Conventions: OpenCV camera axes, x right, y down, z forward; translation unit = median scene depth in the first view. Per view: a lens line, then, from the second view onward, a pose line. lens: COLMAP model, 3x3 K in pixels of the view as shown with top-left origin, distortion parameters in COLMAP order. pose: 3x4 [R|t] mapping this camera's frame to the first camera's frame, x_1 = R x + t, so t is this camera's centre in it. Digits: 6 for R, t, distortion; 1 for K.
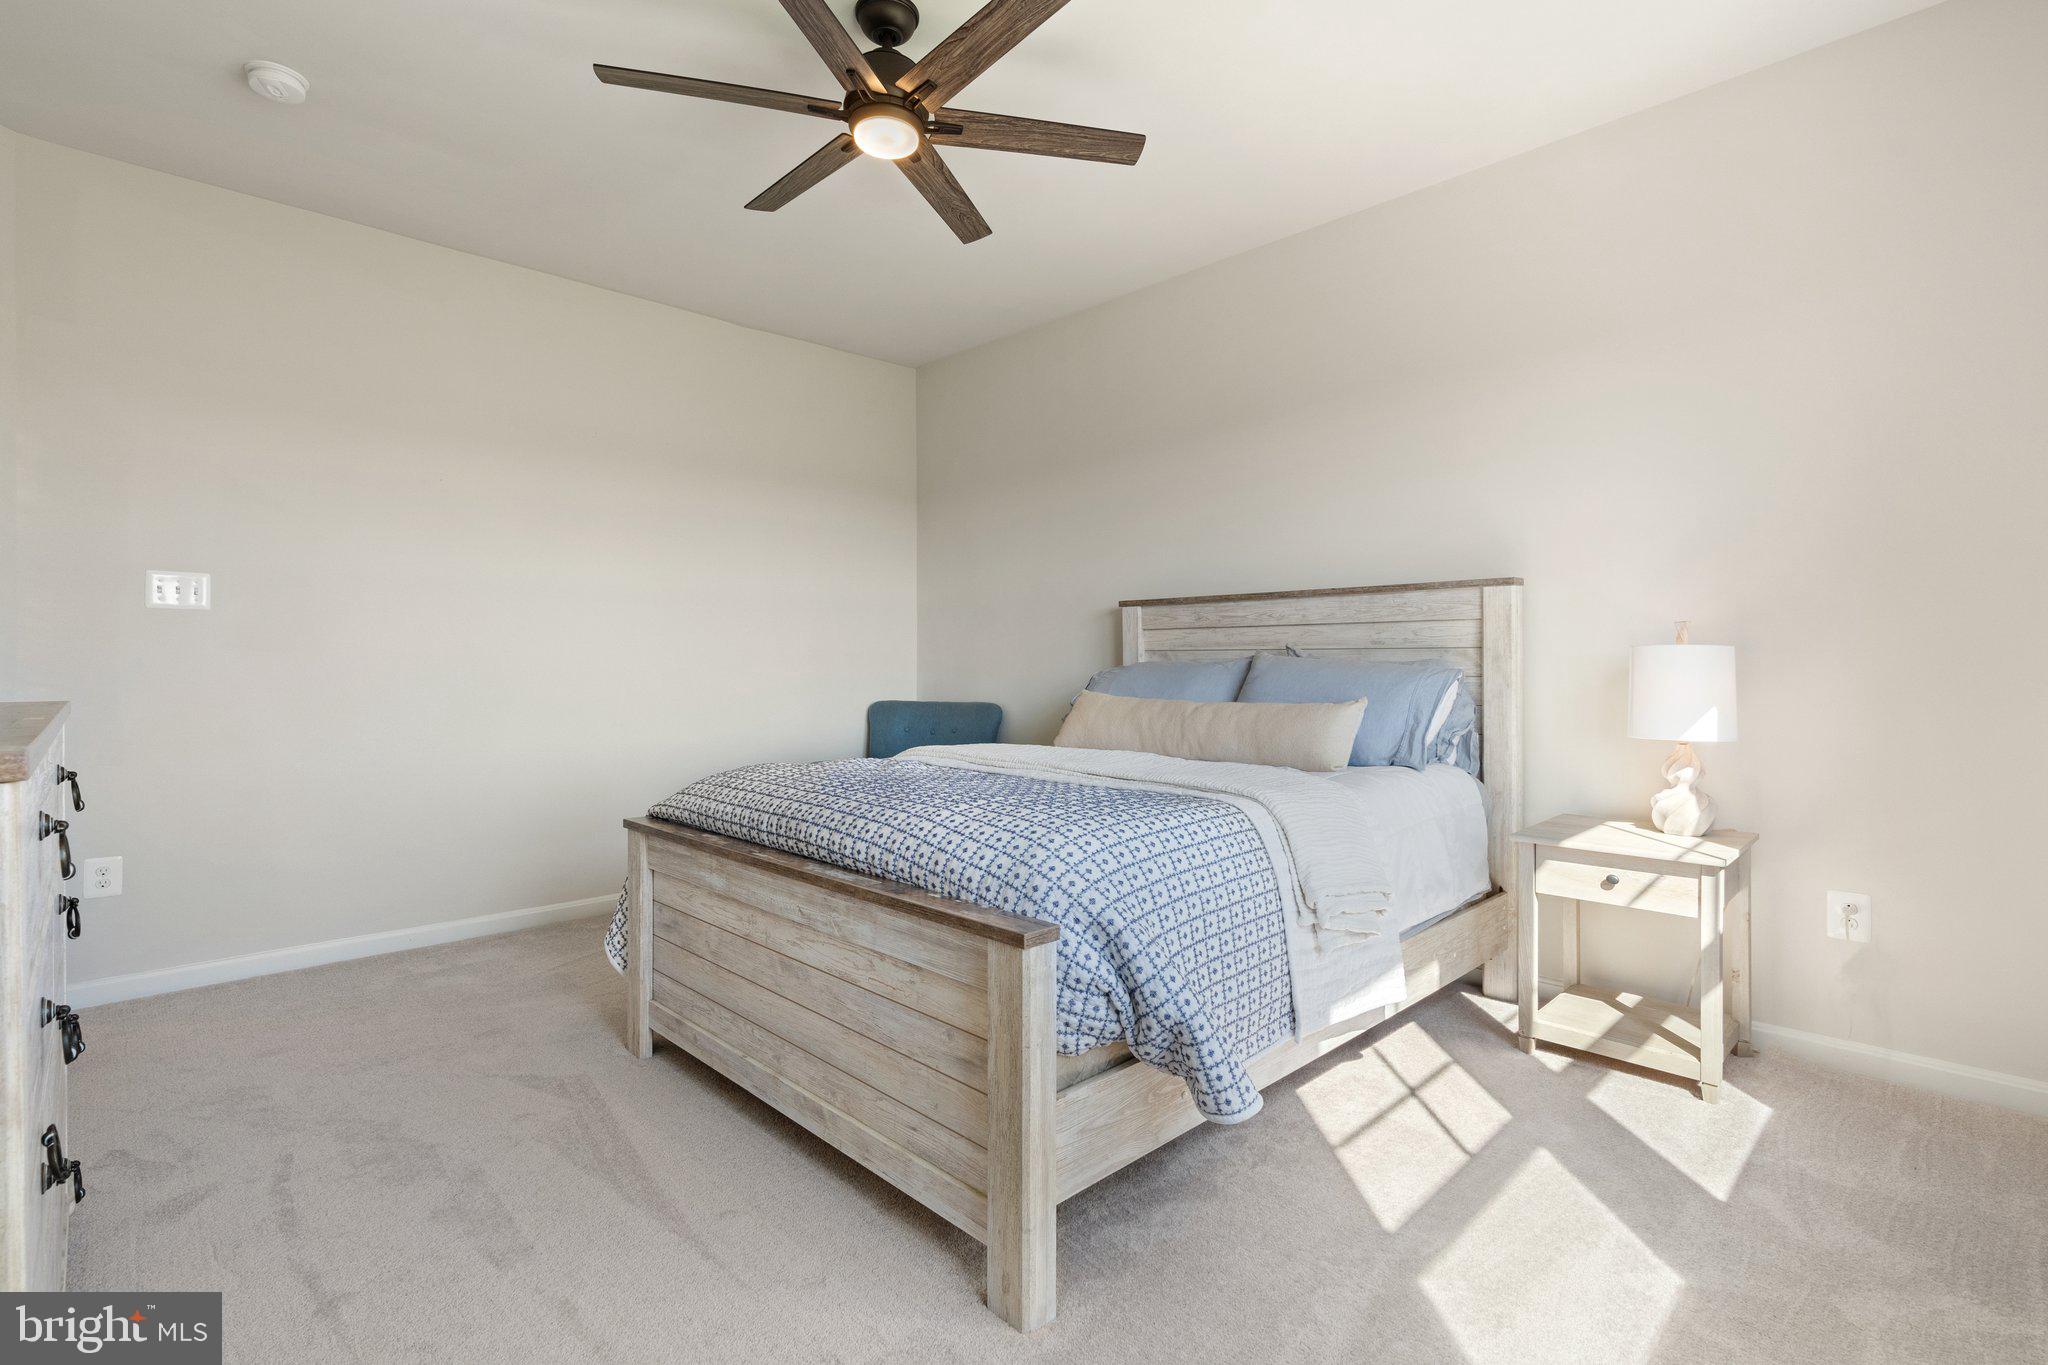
lens RADIAL K [[944.6, 0, 1024.0], [0, 944.6, 682.5], [0, 0, 1]] dist [-0.000471, -0.000025]
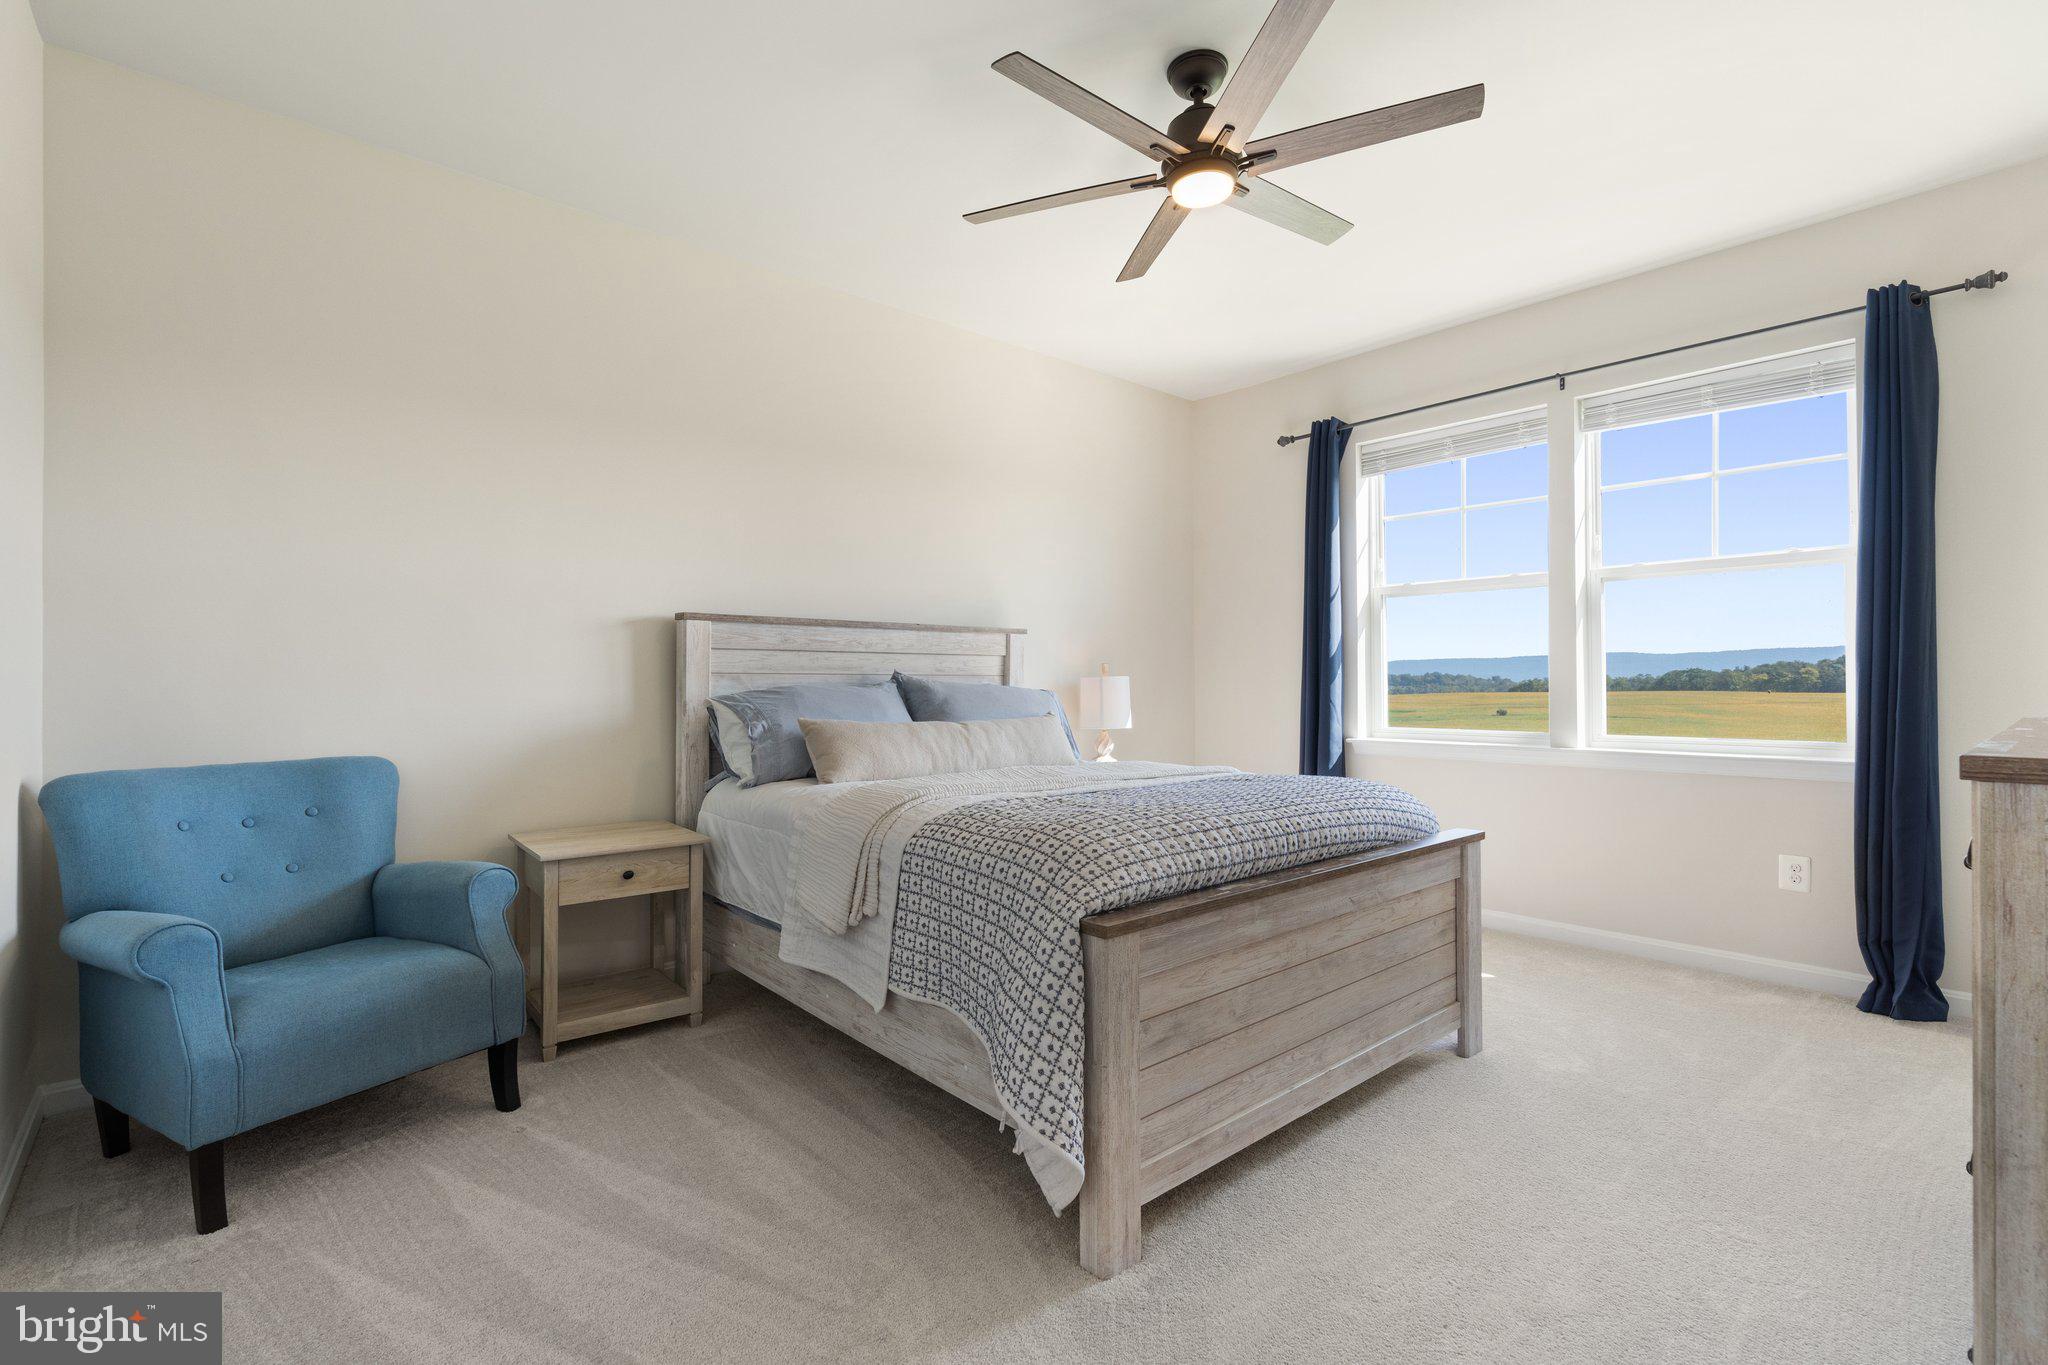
lens RADIAL K [[944.6, 0, 1024.0], [0, 944.6, 682.5], [0, 0, 1]] dist [-0.000471, -0.000025]
pose [[0.050187, 0.002712, 0.998736, -0.901715], [0.022113, 0.999748, -0.003826, -0.019510], [-0.998495, 0.022277, 0.050114, 0.851462]]
